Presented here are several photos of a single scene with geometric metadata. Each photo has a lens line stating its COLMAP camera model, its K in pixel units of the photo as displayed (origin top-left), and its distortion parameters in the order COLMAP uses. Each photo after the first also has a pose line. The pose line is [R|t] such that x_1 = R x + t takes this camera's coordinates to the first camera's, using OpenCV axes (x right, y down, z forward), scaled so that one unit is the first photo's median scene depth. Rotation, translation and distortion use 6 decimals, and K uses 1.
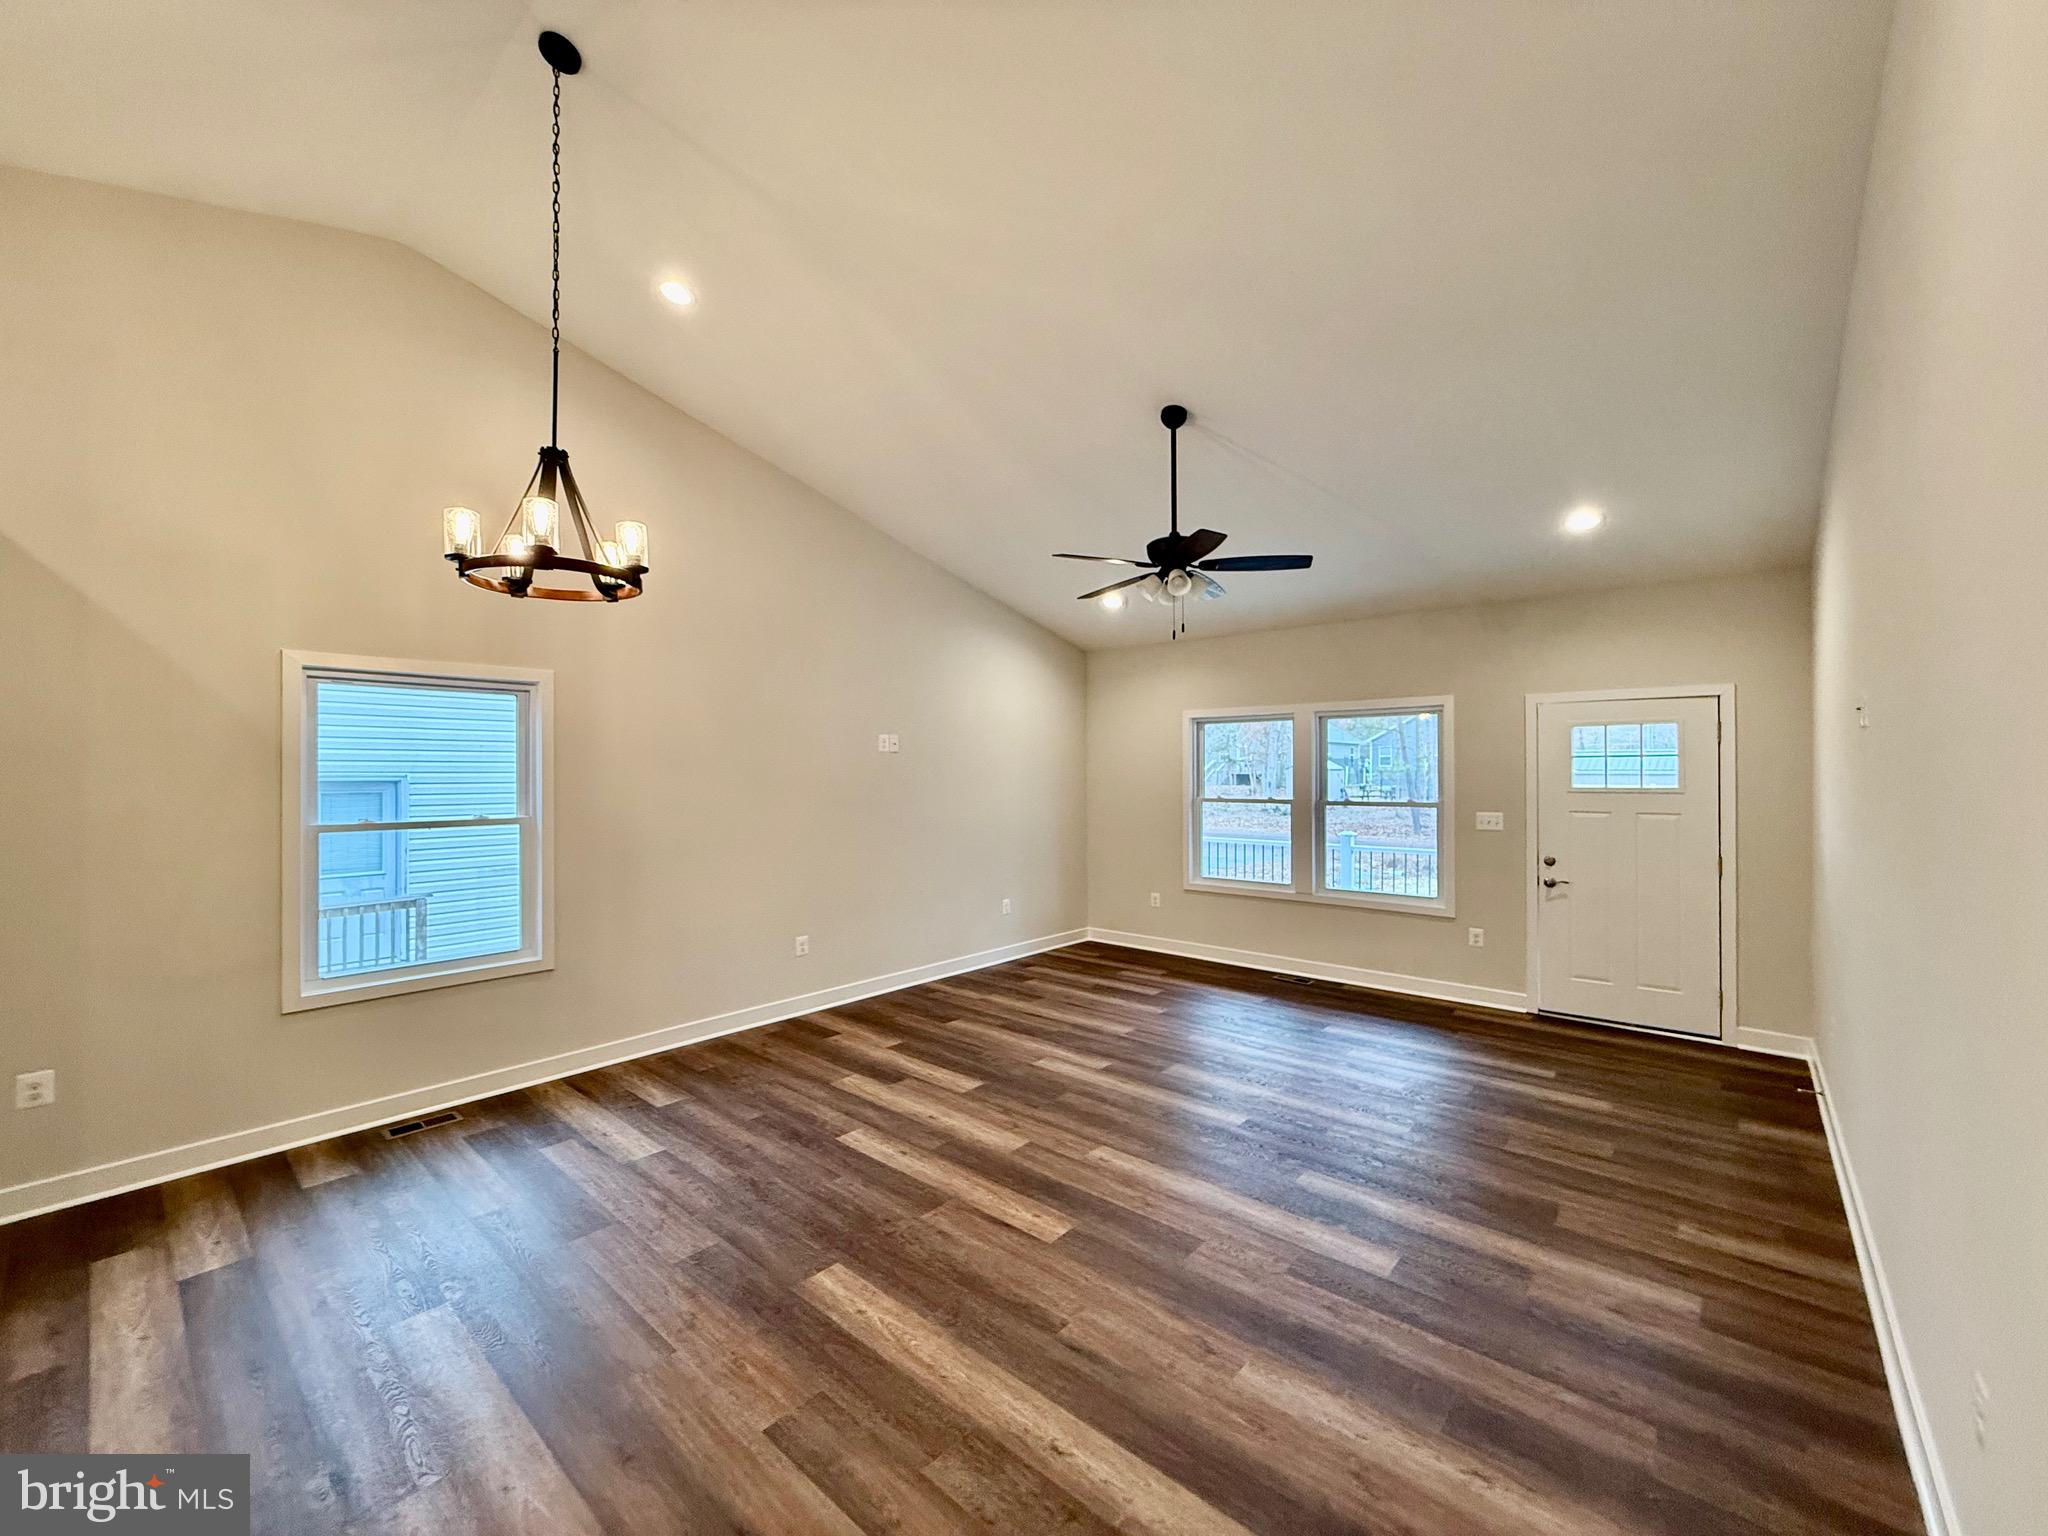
lens RADIAL K [[816.4, 0, 1019.9], [0, 816.4, 766.4], [0, 0, 1]] dist [-0.000030, -0.000024]
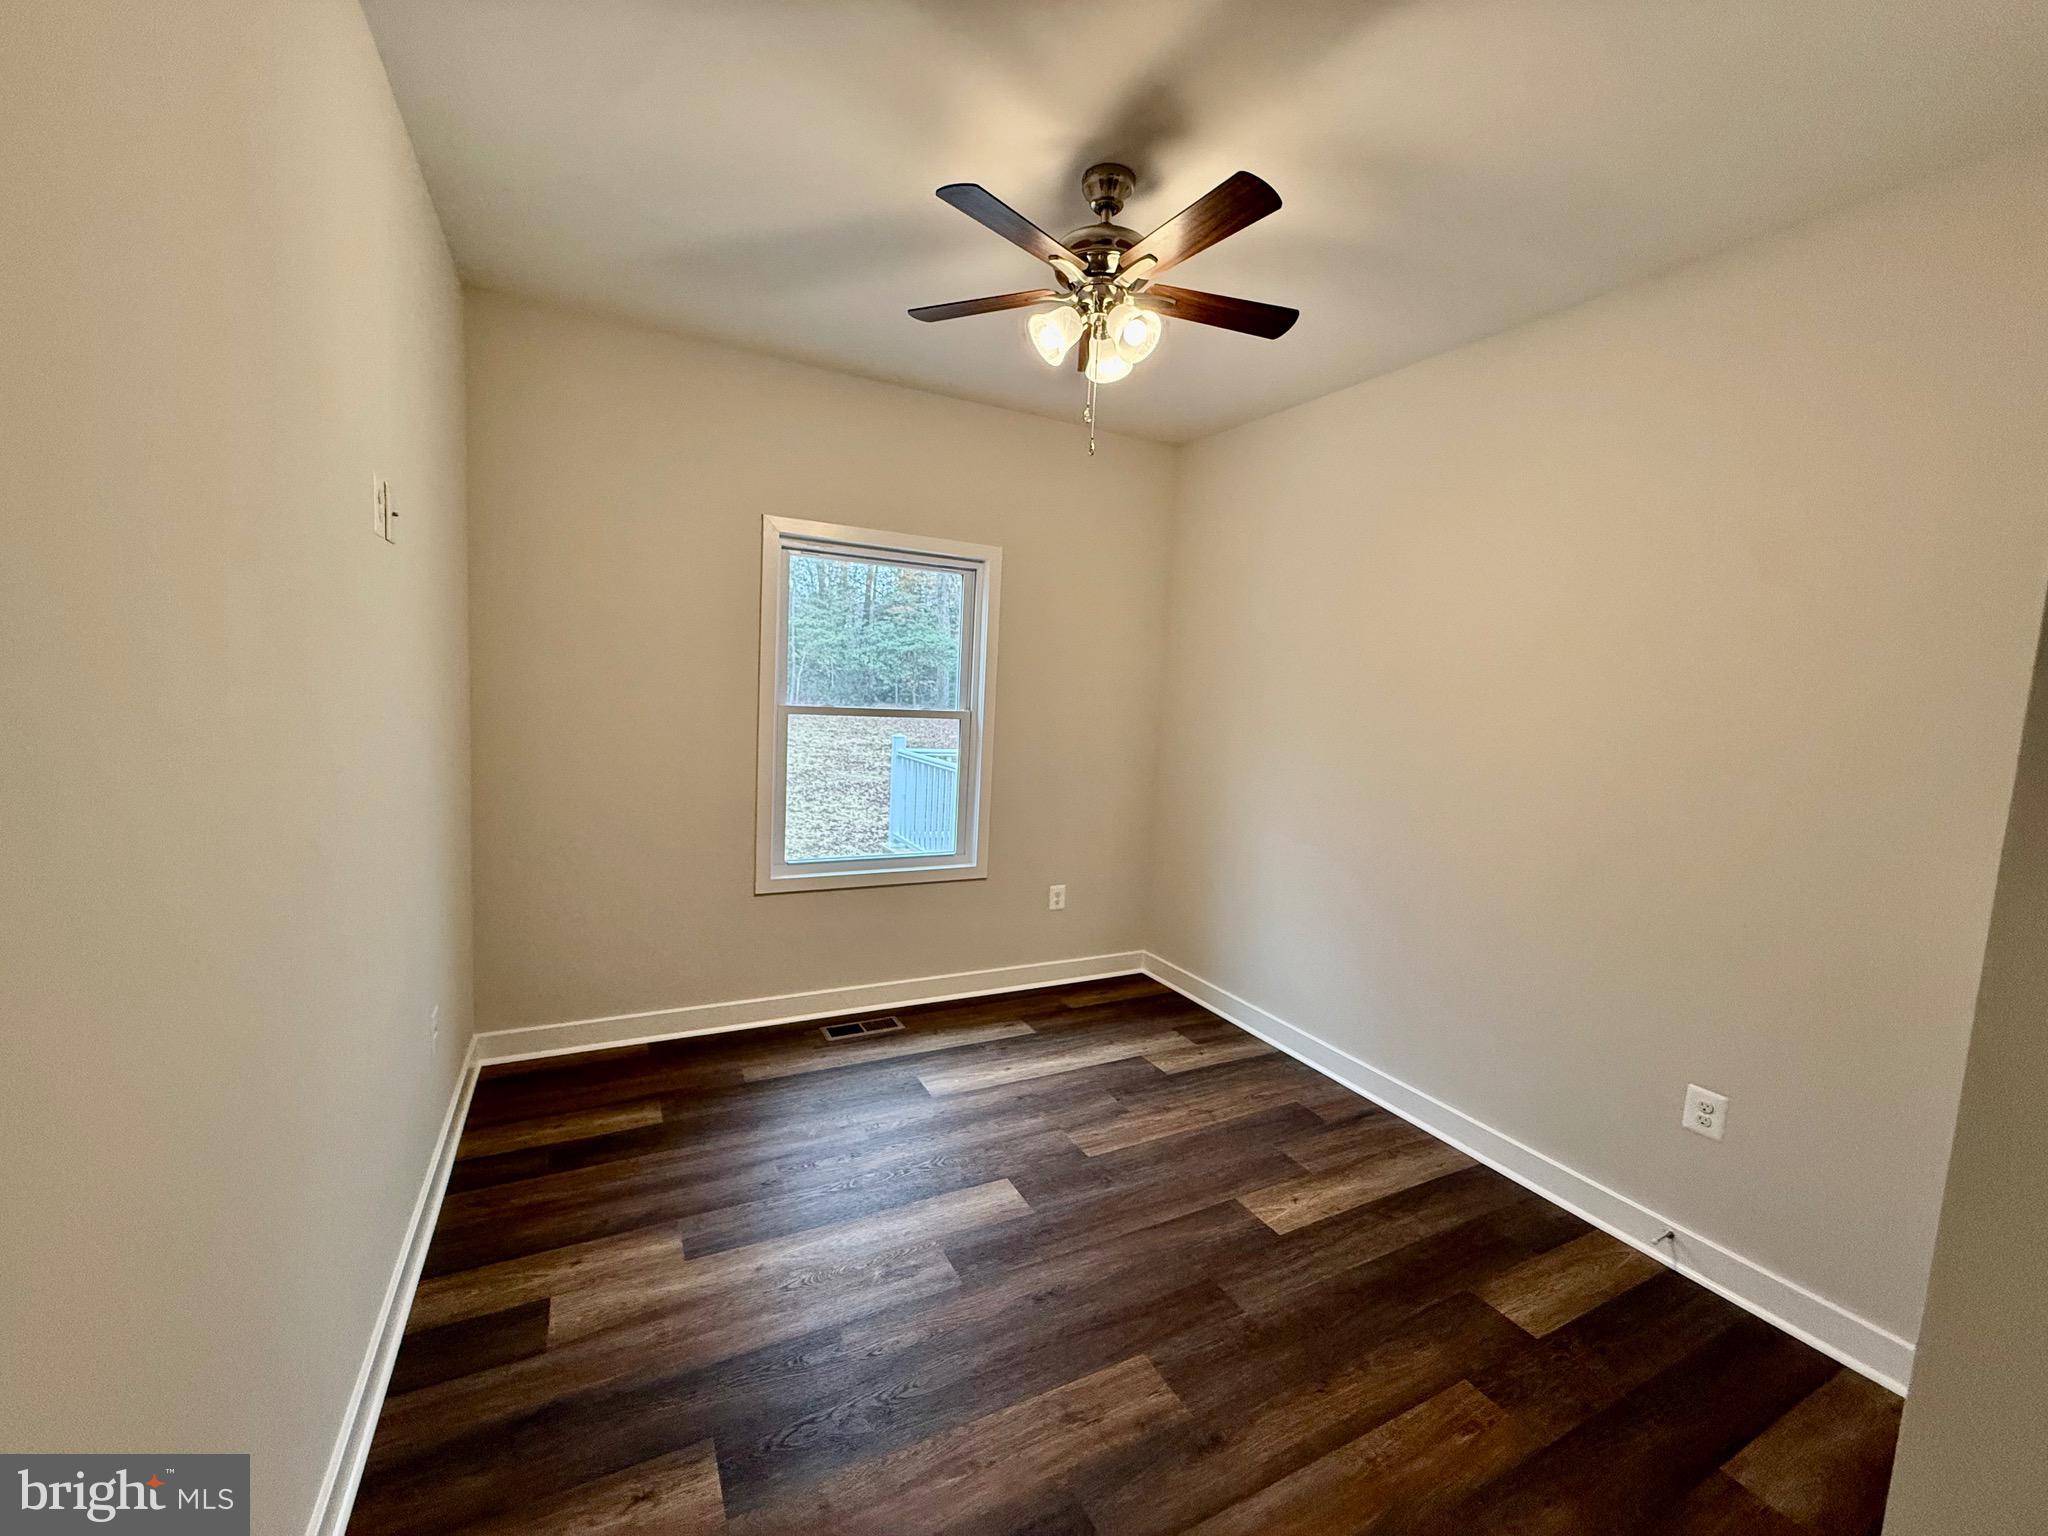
lens RADIAL K [[816.4, 0, 1013.7], [0, 816.4, 772.8], [0, 0, 1]] dist [-0.000030, -0.000024]
pose [[0.926842, 0.093396, -0.363650, -0.241254], [-0.053067, 0.991430, 0.119375, 0.020255], [0.371682, -0.091344, 0.923855, 0.193172]]
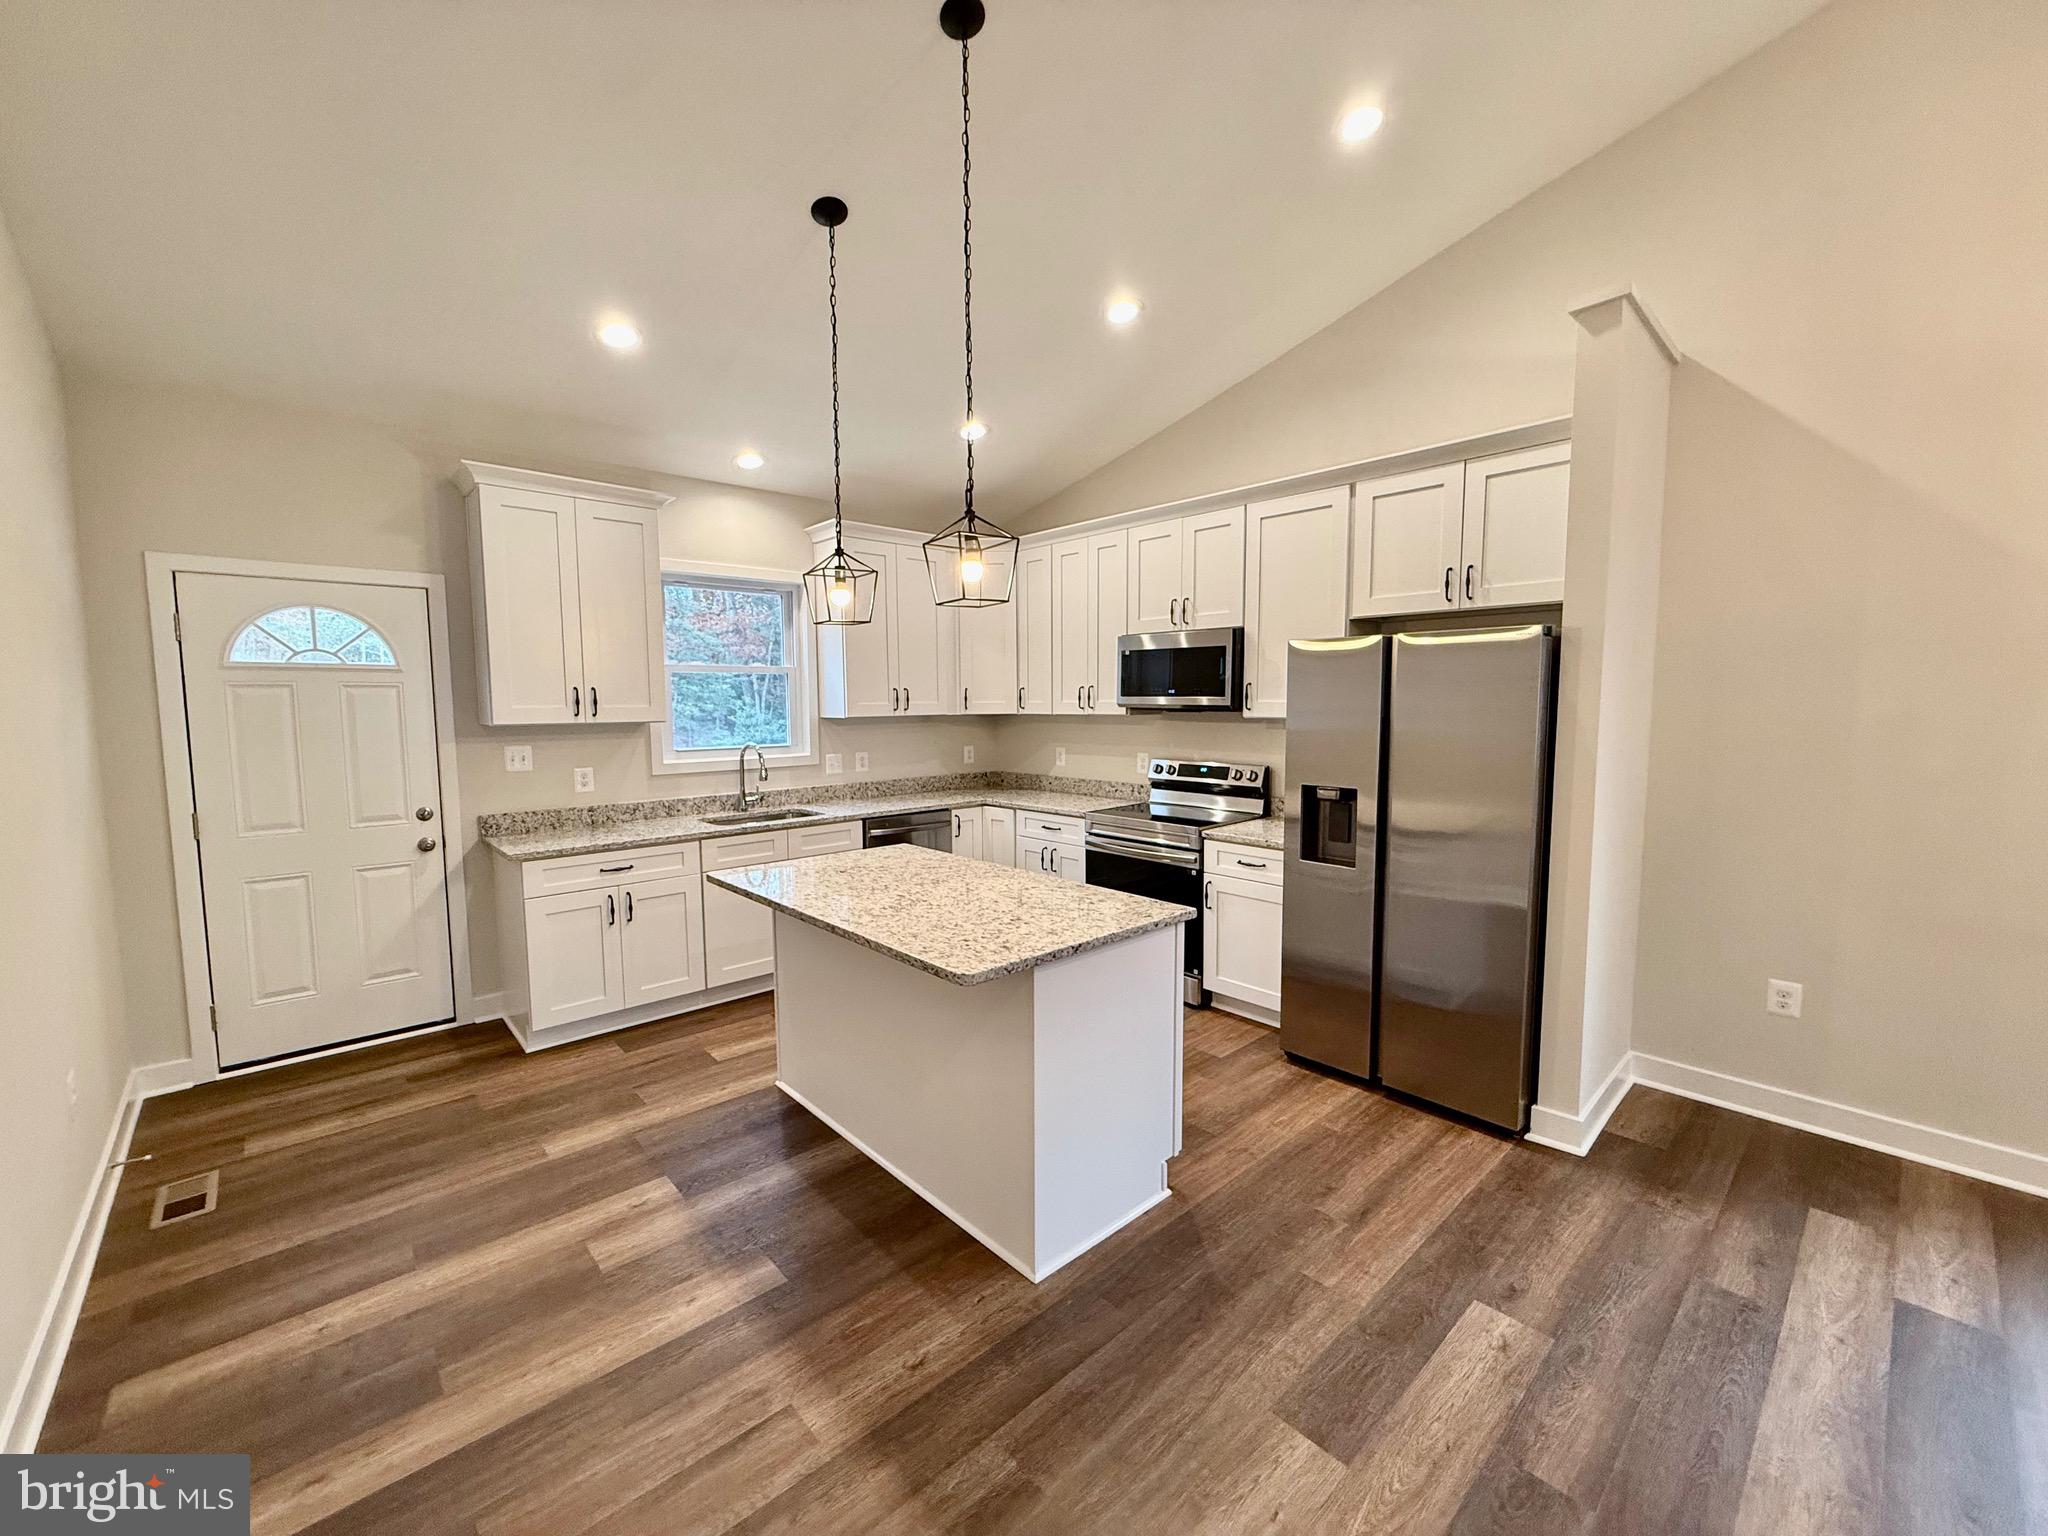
lens RADIAL K [[816.4, 0, 1020.7], [0, 816.4, 769.8], [0, 0, 1]] dist [-0.000030, -0.000024]
pose [[-0.116143, 0.089996, -0.989147, -0.118806], [0.013074, 0.995939, 0.089079, 0.018311], [0.993146, -0.002587, -0.116848, 0.156215]]
